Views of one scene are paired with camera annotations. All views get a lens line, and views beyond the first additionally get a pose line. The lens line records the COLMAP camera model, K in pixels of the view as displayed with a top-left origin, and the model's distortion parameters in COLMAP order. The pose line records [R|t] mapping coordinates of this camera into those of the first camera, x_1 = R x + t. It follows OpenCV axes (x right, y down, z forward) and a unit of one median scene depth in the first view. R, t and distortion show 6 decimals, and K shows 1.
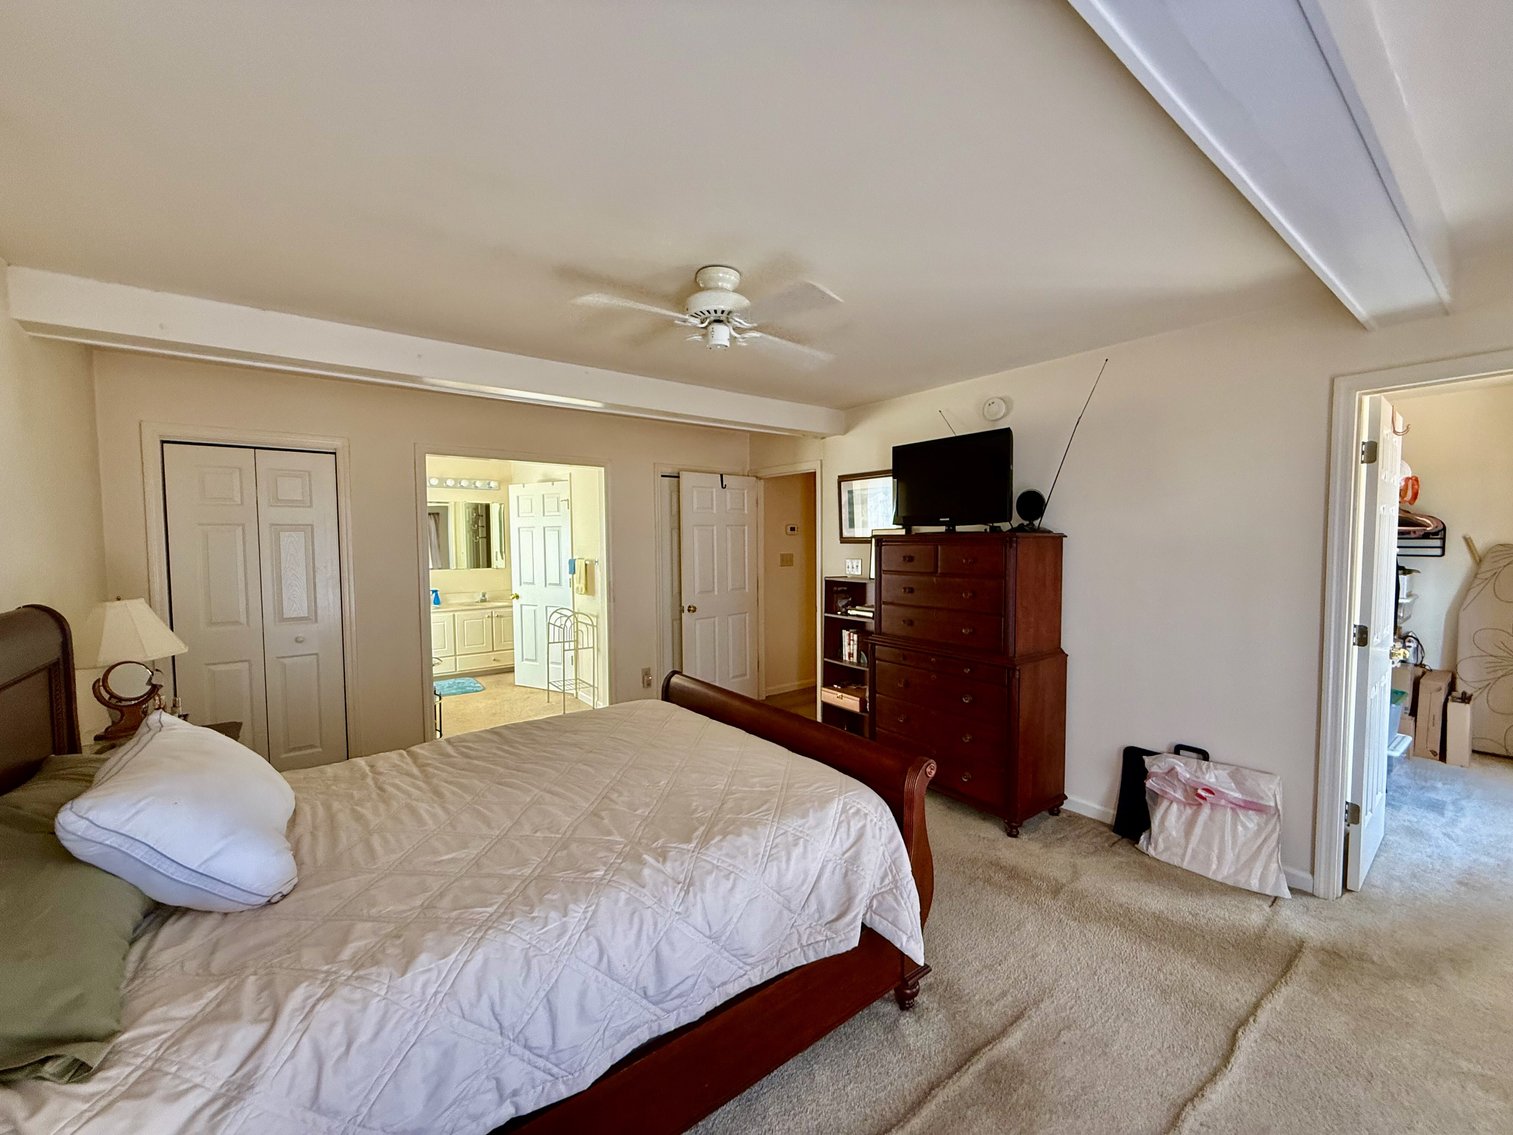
lens RADIAL K [[604.3, 0, 751.8], [0, 604.3, 566.0], [0, 0, 1]] dist [0.000622, -0.000102]
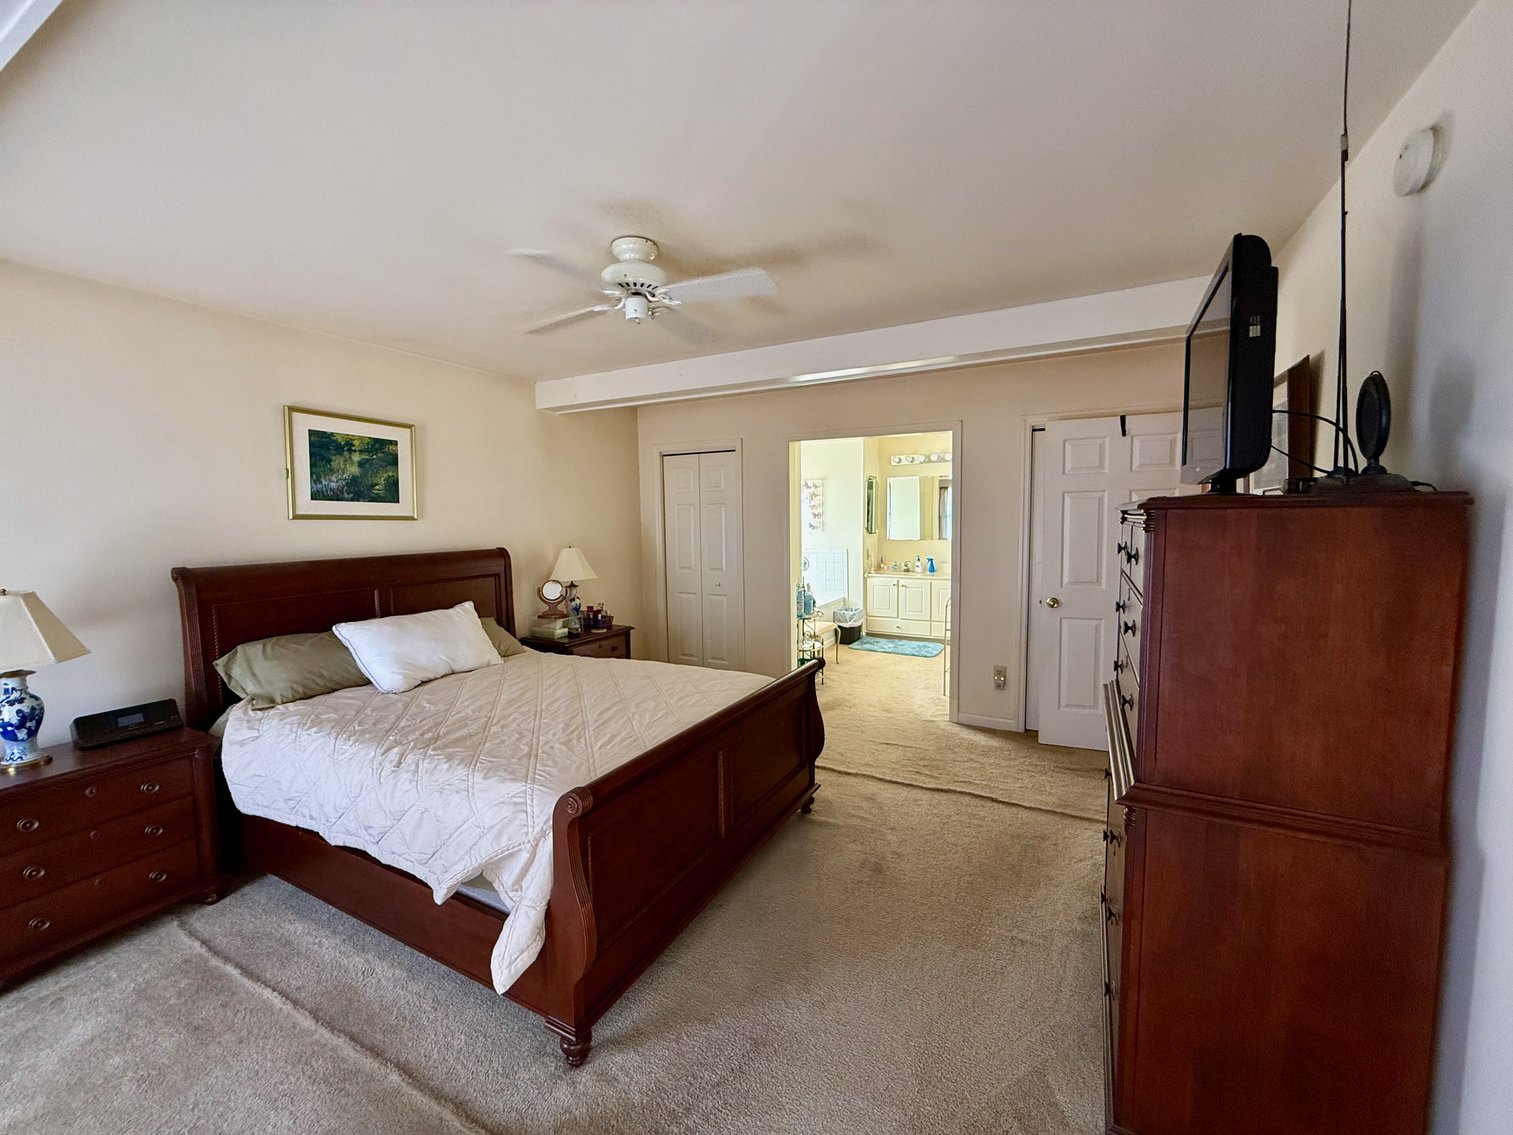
lens RADIAL K [[604.3, 0, 751.8], [0, 604.3, 566.0], [0, 0, 1]] dist [0.000622, -0.000102]
pose [[0.425509, 0.074088, -0.901916, 1.066235], [-0.028401, 0.997245, 0.068520, -0.039601], [0.904508, -0.003541, 0.426441, 0.849934]]
